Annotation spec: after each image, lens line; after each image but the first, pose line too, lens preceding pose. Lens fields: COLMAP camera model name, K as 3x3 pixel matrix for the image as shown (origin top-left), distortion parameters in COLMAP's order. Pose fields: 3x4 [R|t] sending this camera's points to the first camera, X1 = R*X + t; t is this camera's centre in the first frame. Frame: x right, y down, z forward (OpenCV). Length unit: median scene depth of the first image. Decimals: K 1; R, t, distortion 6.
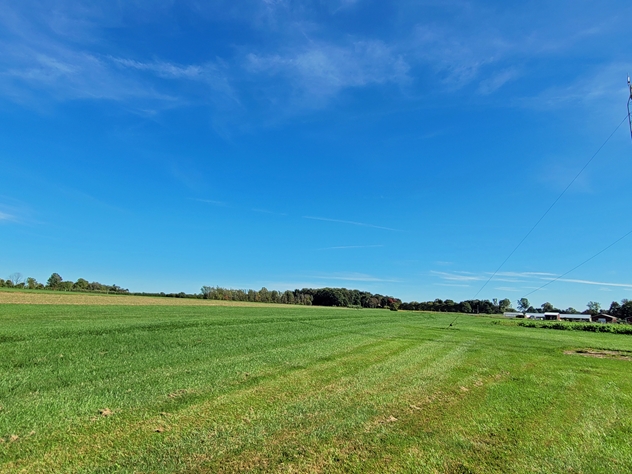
lens RADIAL K [[253.4, 0, 318.3], [0, 253.4, 238.2], [0, 0, 1]] dist [-0.000639, -0.000405]
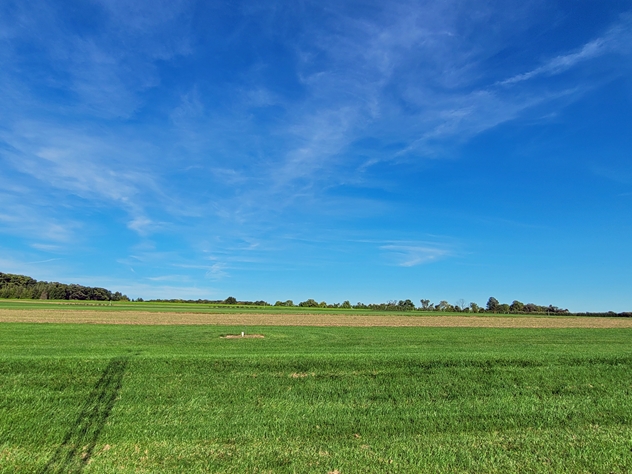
lens RADIAL K [[253.4, 0, 318.5], [0, 253.4, 236.1], [0, 0, 1]] dist [-0.000639, -0.000405]
pose [[0.759124, -0.209269, -0.616390, -0.862407], [0.183609, 0.977303, -0.105675, -0.131787], [0.624515, -0.032954, 0.780318, -0.275387]]
